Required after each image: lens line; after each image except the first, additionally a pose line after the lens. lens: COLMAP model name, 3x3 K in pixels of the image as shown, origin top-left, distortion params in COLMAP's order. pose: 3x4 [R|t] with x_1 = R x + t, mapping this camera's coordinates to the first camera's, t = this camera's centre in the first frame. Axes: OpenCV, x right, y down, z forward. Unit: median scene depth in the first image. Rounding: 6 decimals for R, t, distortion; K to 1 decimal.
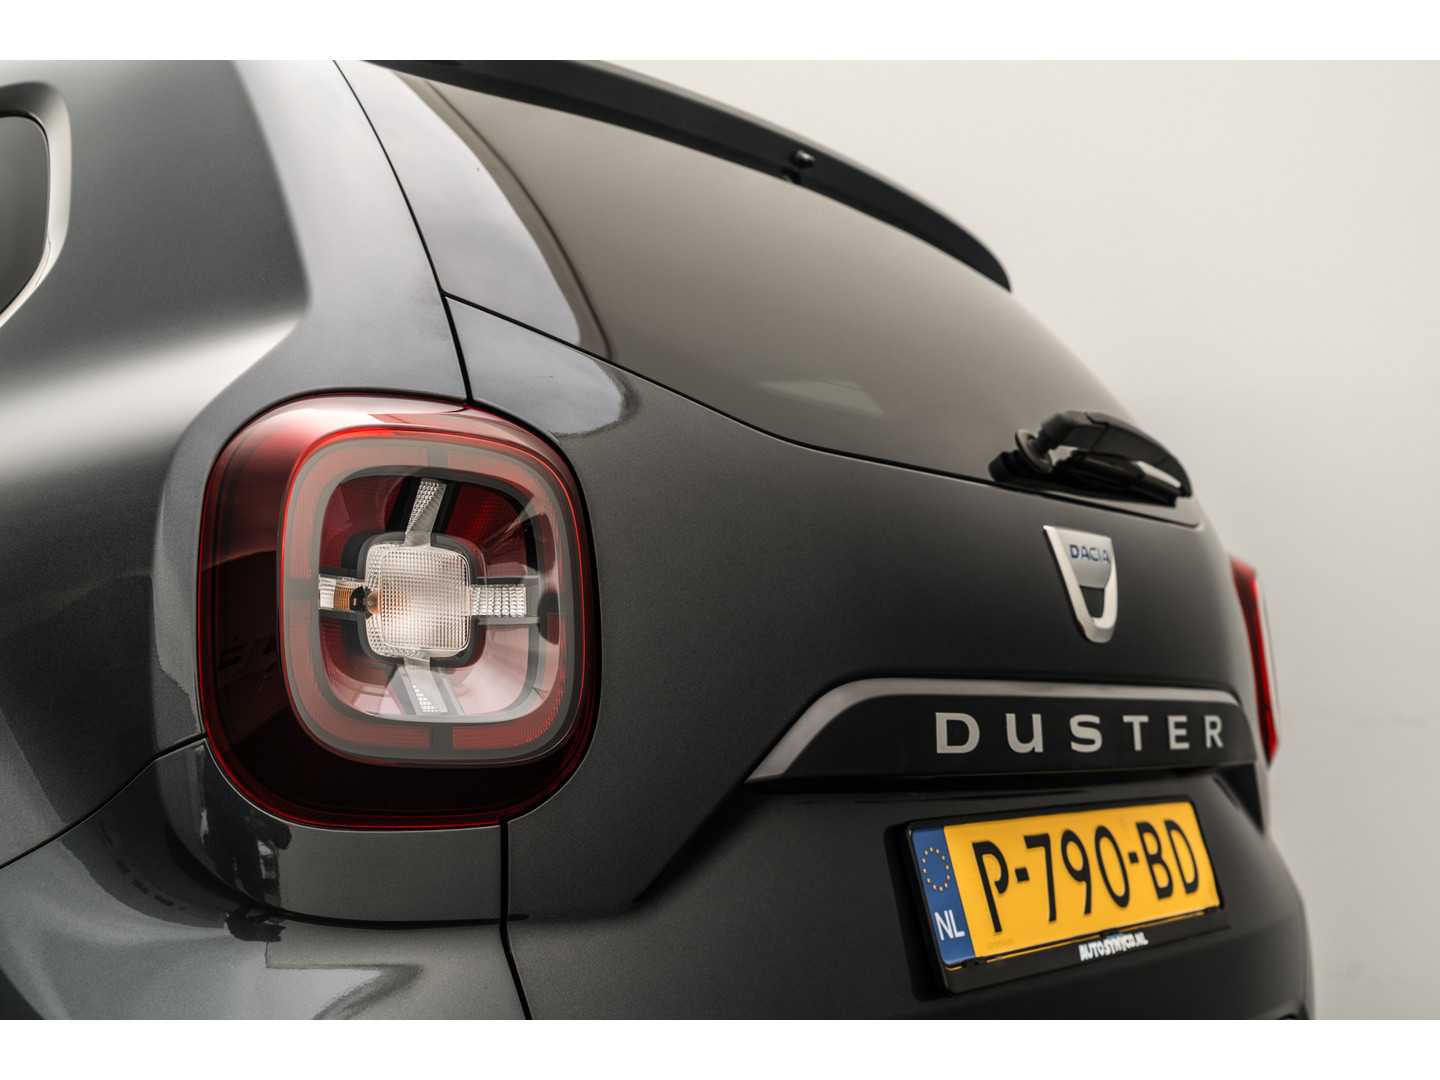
lens RADIAL K [[1765.3, 0, 720.0], [0, 1765.3, 540.0], [0, 0, 1]] dist [0.009982, 0.009598]
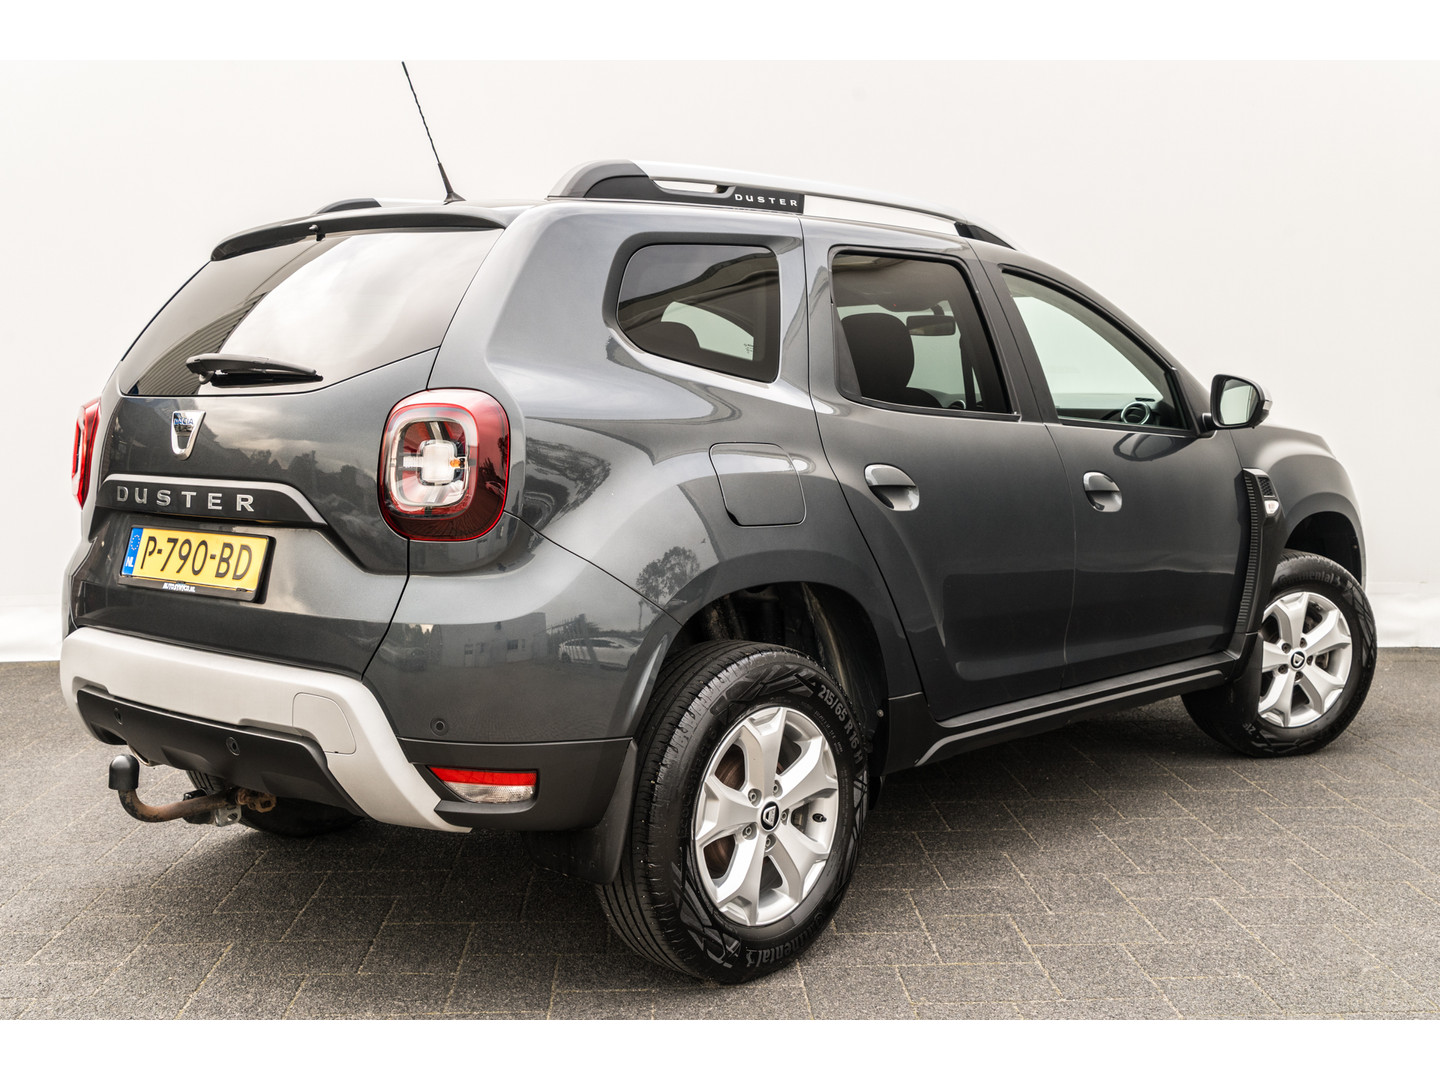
lens RADIAL K [[1605.1, 0, 720.0], [0, 1605.1, 540.0], [0, 0, 1]] dist [-0.001059, 0.003061]
pose [[-0.066658, 0.060642, -0.995931, 2.318869], [0.086067, 0.994780, 0.054811, 0.110487], [0.994057, -0.082063, -0.071529, 1.883774]]
